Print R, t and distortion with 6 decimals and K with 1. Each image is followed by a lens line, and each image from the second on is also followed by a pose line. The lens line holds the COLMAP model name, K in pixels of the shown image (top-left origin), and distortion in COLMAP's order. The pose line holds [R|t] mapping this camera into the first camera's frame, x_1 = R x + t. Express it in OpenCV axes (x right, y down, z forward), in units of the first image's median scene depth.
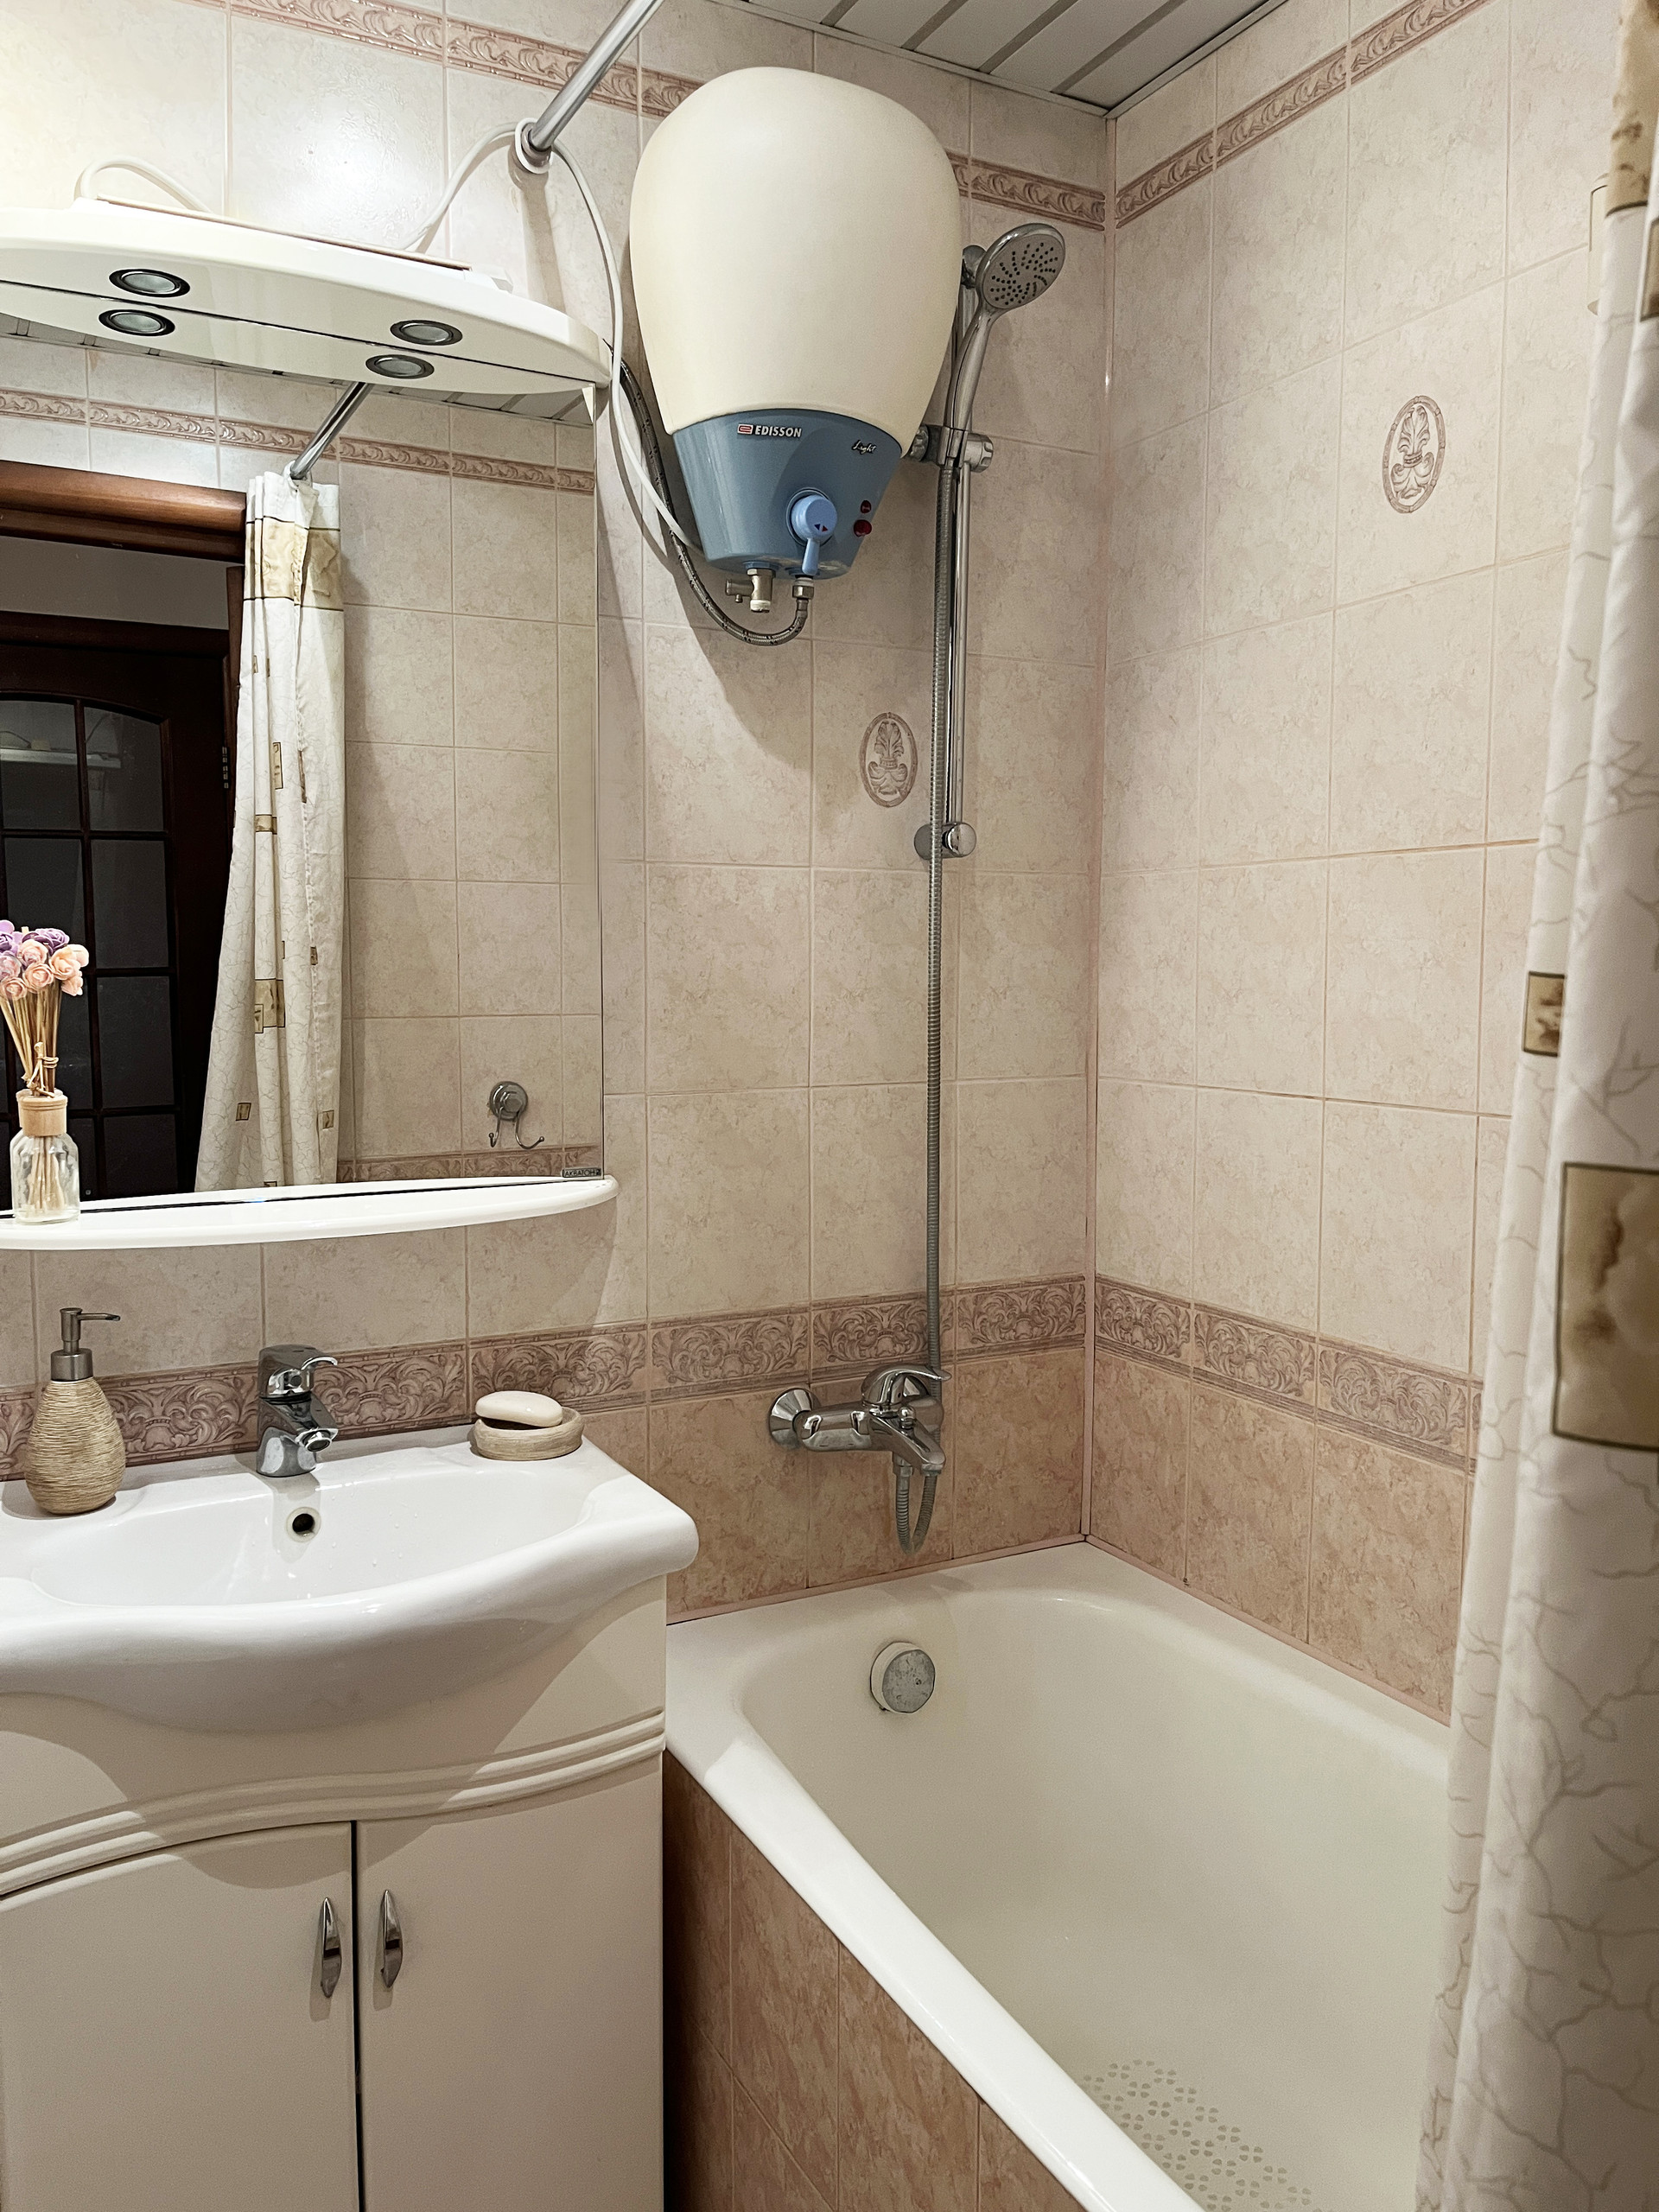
lens RADIAL K [[1664.7, 0, 824.7], [0, 1664.7, 1116.6], [0, 0, 1]] dist [0.043498, -0.066332]
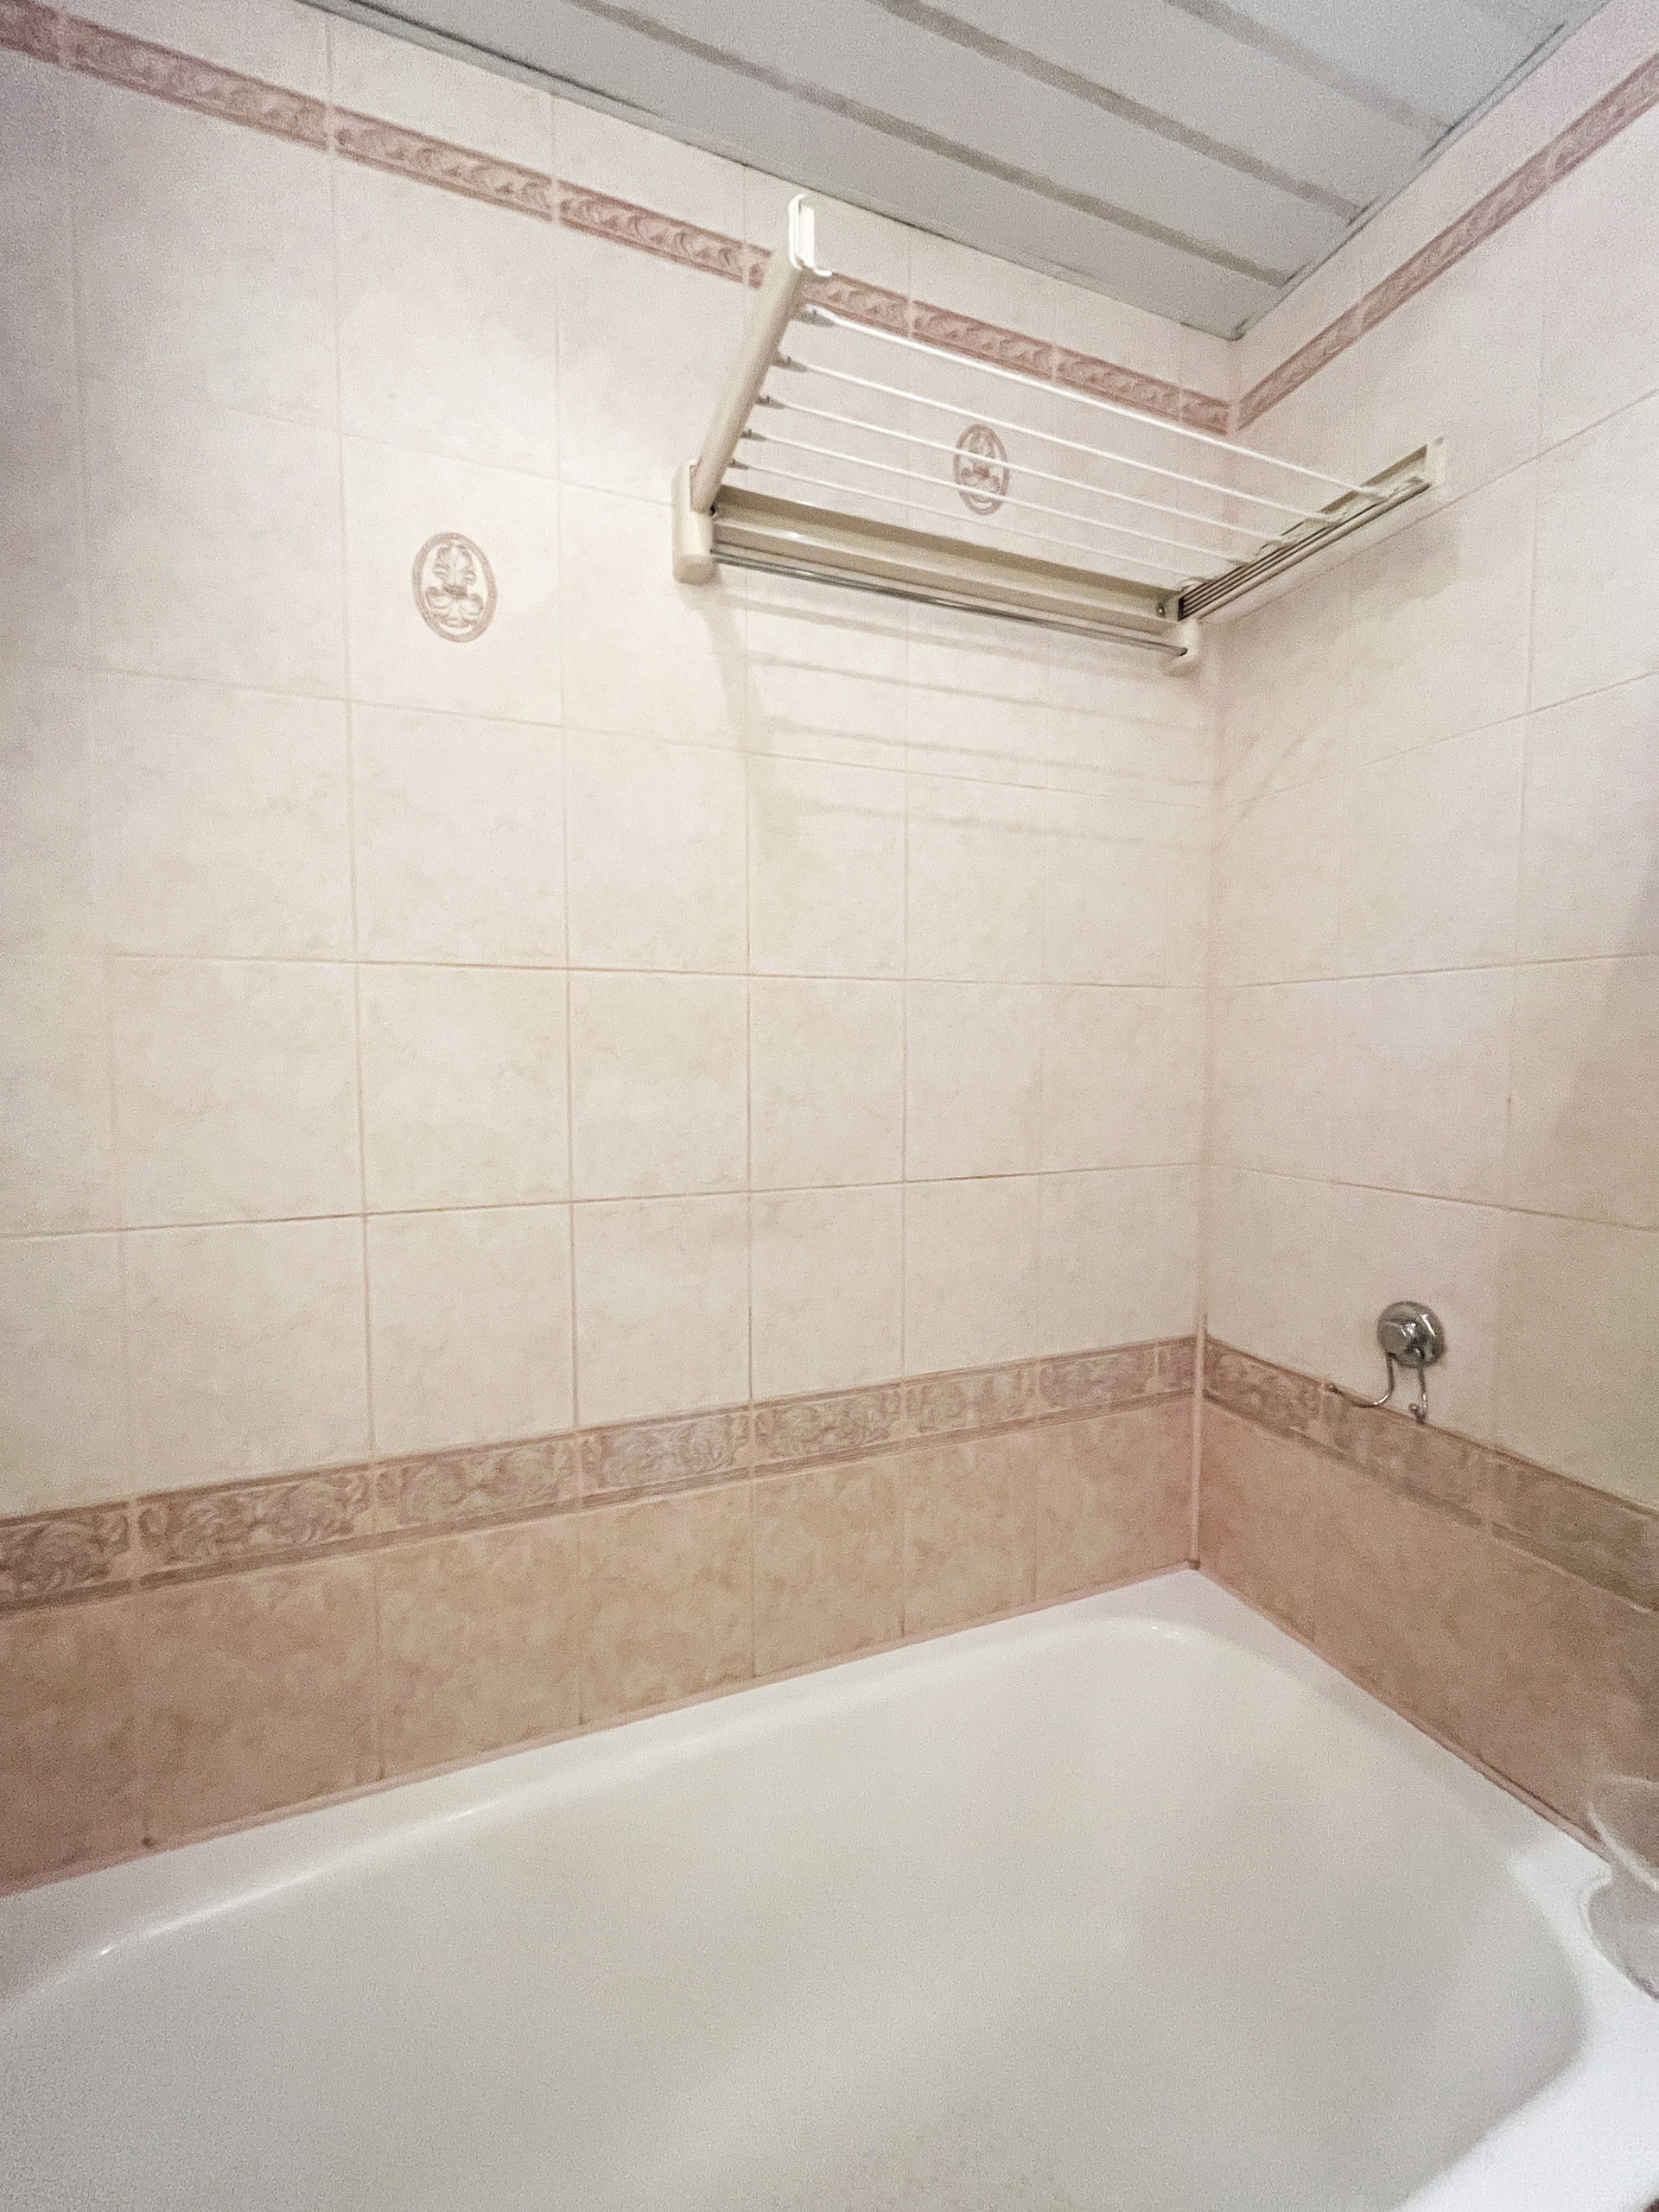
lens RADIAL K [[899.4, 0, 832.6], [0, 899.4, 1101.4], [0, 0, 1]] dist [-0.006364, 0.000938]
pose [[0.093999, -0.054364, 0.994087, -0.181745], [0.094135, 0.994520, 0.045487, -0.072858], [-0.991112, 0.089303, 0.098601, 0.676403]]
